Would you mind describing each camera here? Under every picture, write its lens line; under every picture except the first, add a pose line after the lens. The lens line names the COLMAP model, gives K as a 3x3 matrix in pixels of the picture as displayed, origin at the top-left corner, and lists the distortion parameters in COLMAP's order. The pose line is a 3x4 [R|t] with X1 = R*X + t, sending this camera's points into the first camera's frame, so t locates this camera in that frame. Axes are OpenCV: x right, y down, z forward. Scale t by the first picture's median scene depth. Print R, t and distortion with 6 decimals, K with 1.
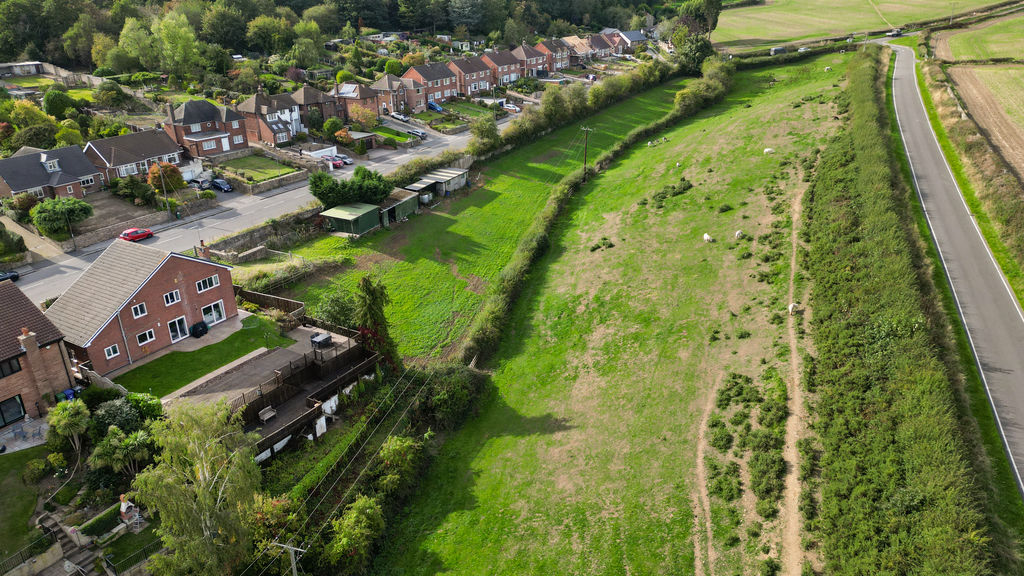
lens RADIAL K [[714.6, 0, 503.2], [0, 714.6, 286.4], [0, 0, 1]] dist [0.115771, -0.136626]
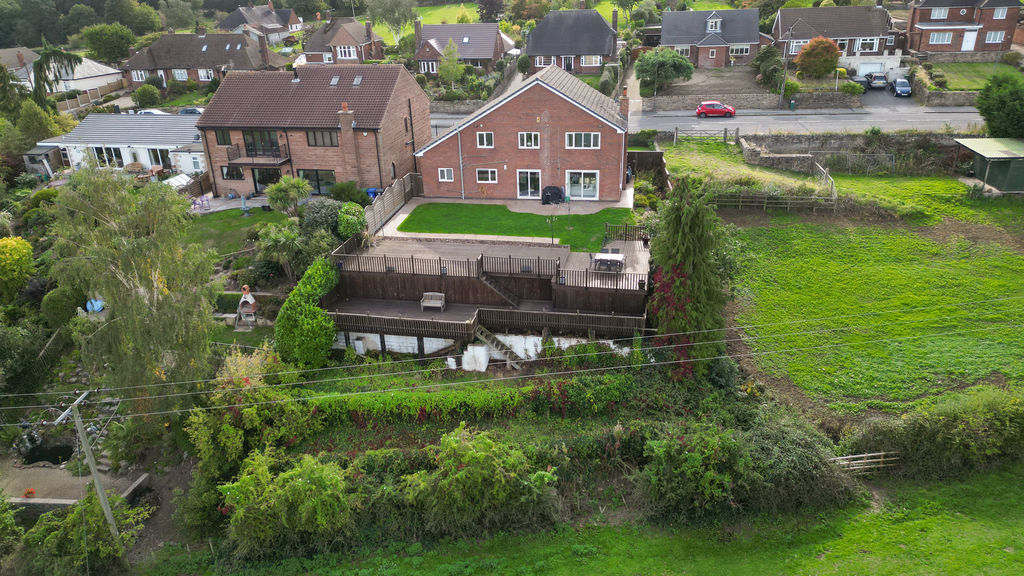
lens RADIAL K [[714.6, 0, 503.2], [0, 714.6, 286.4], [0, 0, 1]] dist [0.115771, -0.136626]
pose [[0.357106, 0.382740, -0.852047, 0.230687], [-0.342039, 0.902418, 0.262013, -0.032741], [0.869186, 0.197867, 0.453171, 0.617434]]
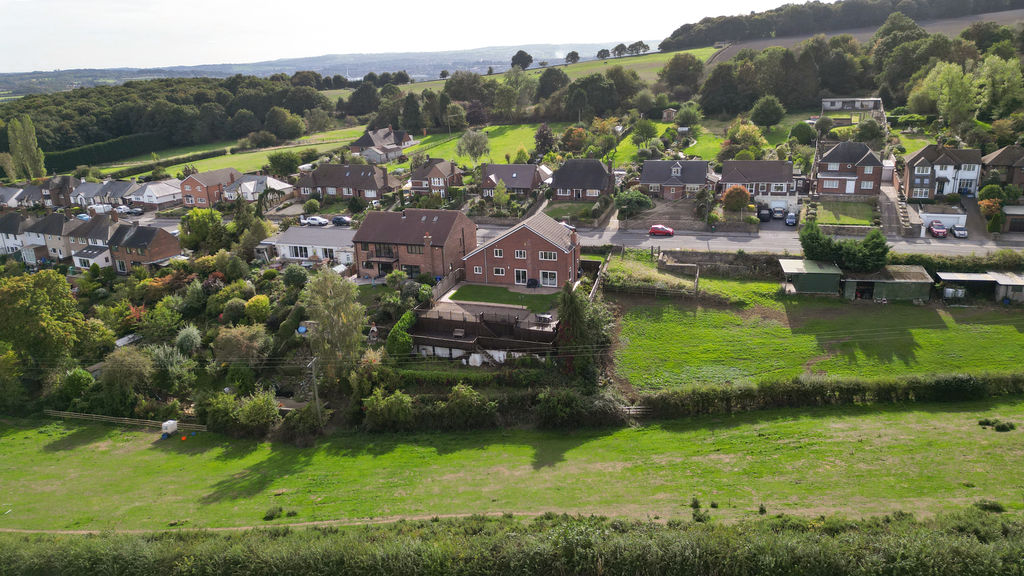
lens RADIAL K [[714.6, 0, 503.2], [0, 714.6, 286.4], [0, 0, 1]] dist [0.115771, -0.136626]
pose [[0.226346, 0.313079, -0.922360, 0.829437], [-0.352054, 0.909216, 0.222224, -0.218257], [0.908199, 0.274421, 0.316019, 0.495755]]
